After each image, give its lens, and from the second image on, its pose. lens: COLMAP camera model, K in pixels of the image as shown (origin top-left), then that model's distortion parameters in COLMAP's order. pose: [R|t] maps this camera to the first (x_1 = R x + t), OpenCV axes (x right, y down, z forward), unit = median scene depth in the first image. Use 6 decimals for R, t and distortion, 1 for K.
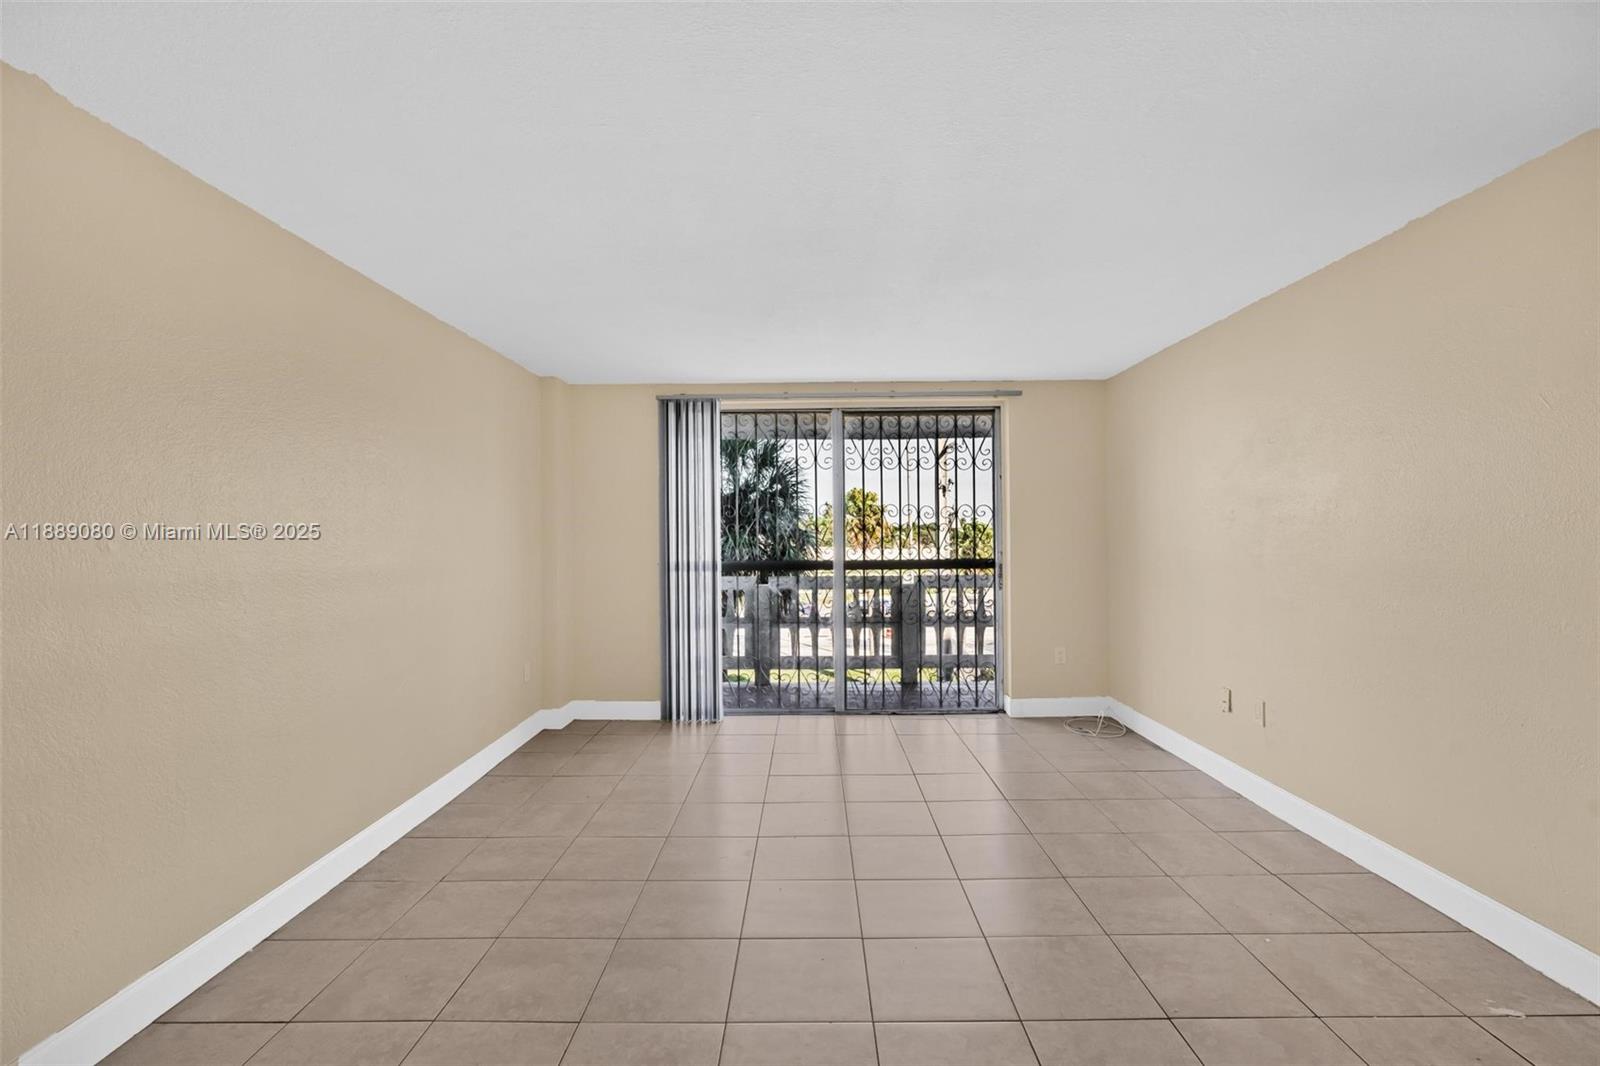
lens RADIAL K [[739.9, 0, 798.6], [0, 739.9, 538.6], [0, 0, 1]] dist [0.007645, 0.000235]
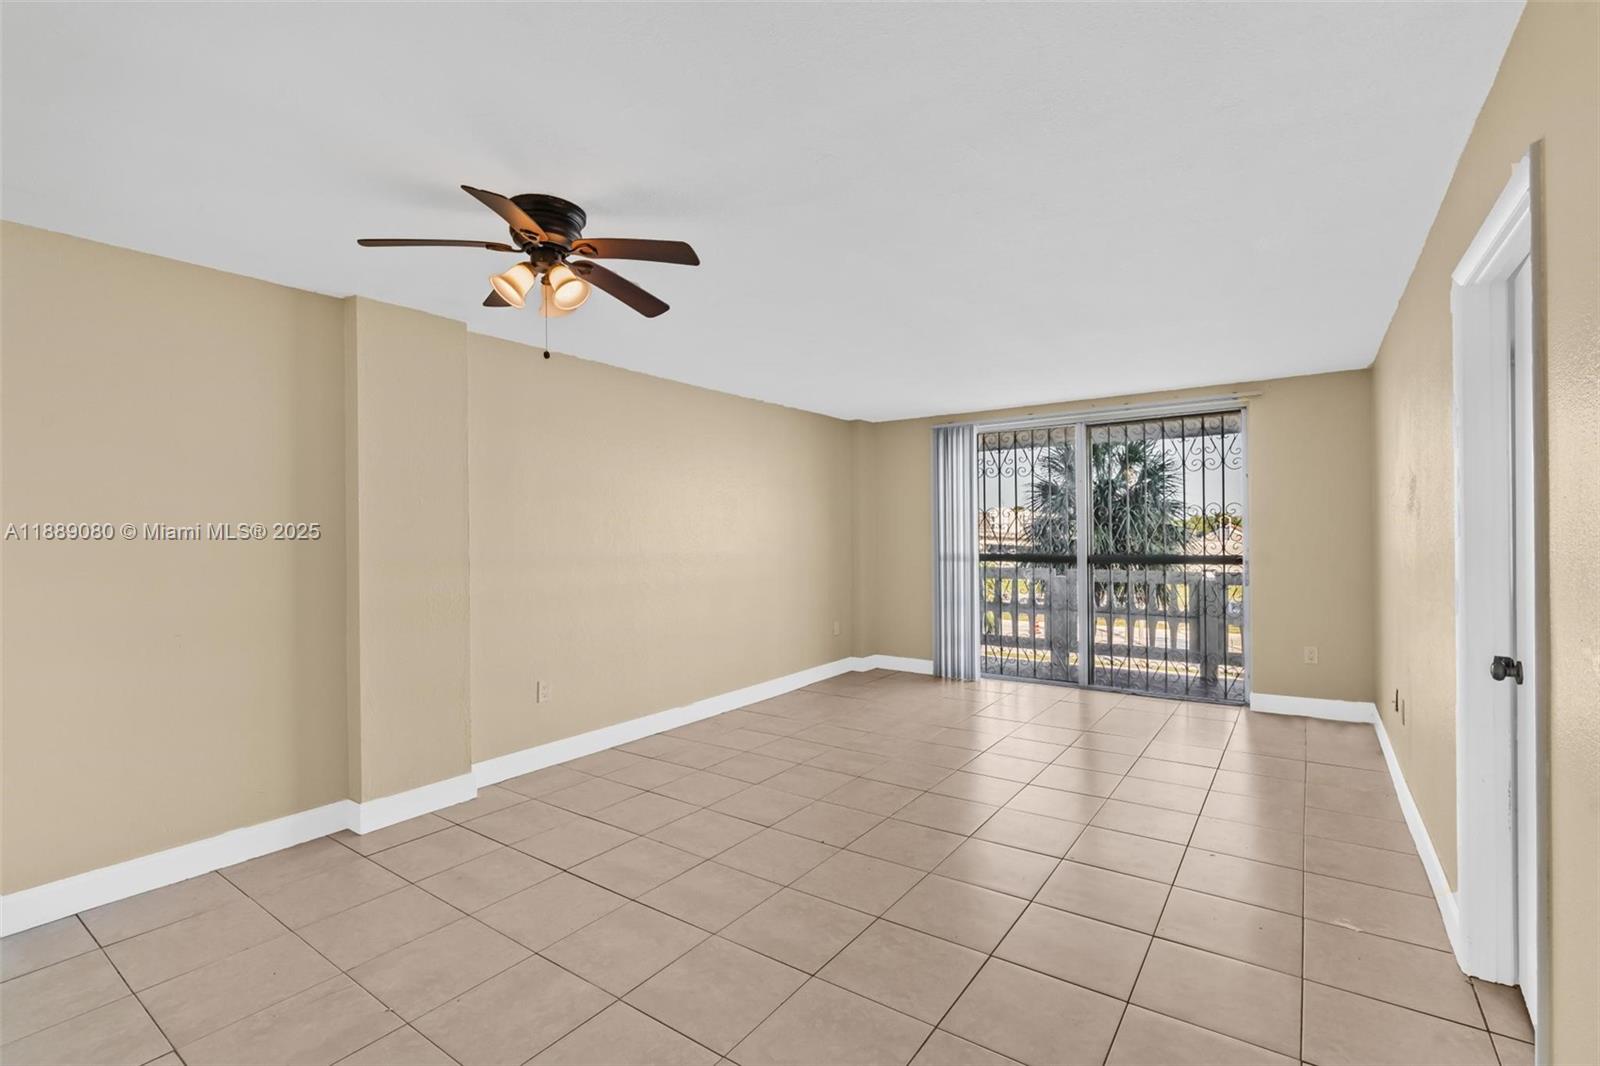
lens RADIAL K [[739.9, 0, 795.7], [0, 739.9, 540.5], [0, 0, 1]] dist [0.007645, 0.000235]
pose [[0.813213, 0.004291, -0.581951, 0.355226], [0.003490, 0.999919, 0.012248, -0.008092], [0.581956, -0.011991, 0.813132, -0.188175]]
